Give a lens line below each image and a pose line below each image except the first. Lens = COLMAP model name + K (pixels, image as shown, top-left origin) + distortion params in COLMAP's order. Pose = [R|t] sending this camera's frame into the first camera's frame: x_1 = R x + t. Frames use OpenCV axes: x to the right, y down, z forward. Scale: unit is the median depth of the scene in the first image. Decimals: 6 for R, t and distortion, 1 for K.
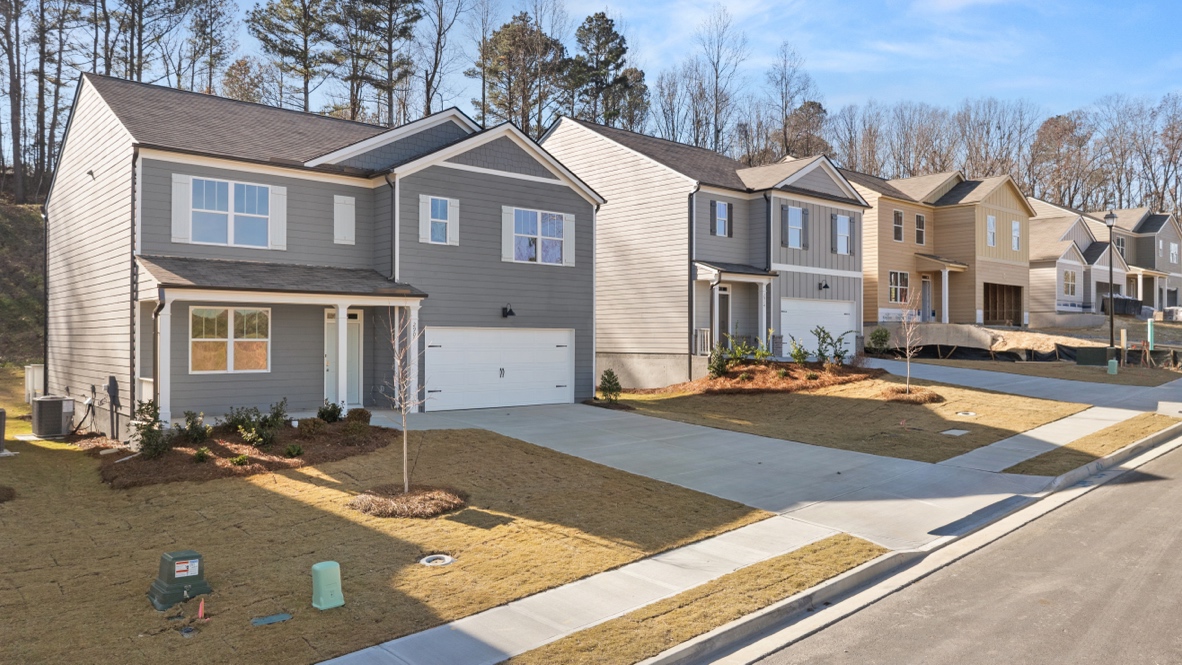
lens RADIAL K [[847.3, 0, 604.6], [0, 847.3, 330.4], [0, 0, 1]] dist [0.001989, 0.000515]
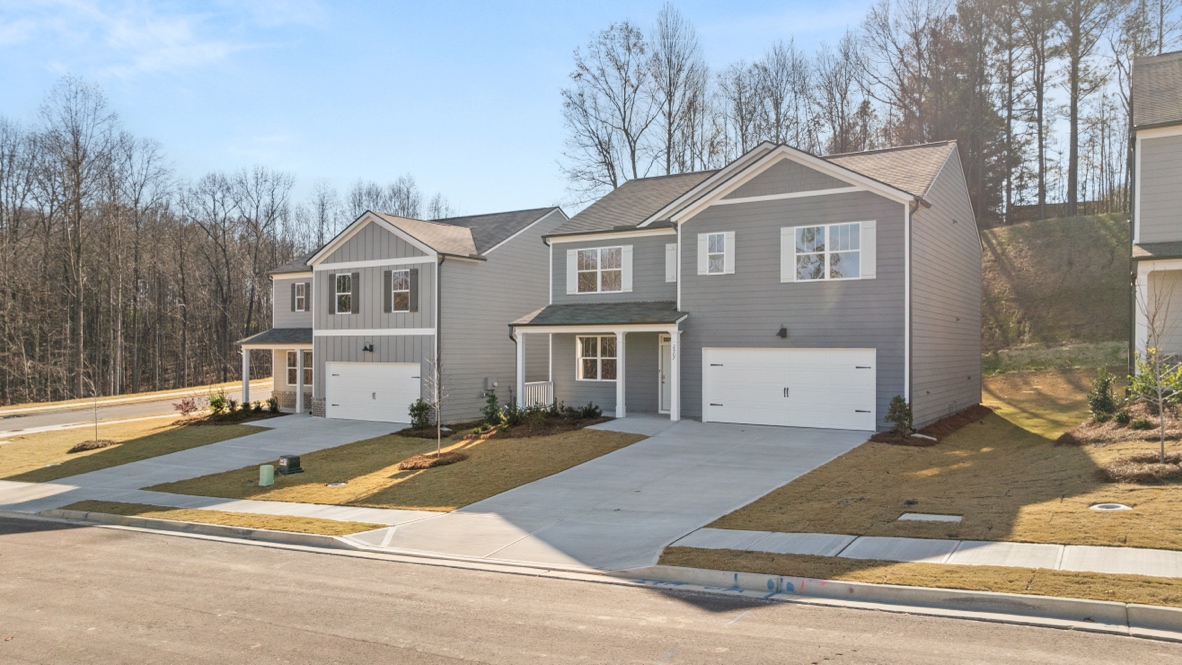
lens RADIAL K [[847.3, 0, 604.6], [0, 847.3, 330.4], [0, 0, 1]] dist [0.001989, 0.000515]
pose [[0.275966, -0.029907, -0.960702, 0.833892], [0.000239, 0.999518, -0.031047, 0.007716], [0.961167, 0.008338, 0.275840, 0.542204]]
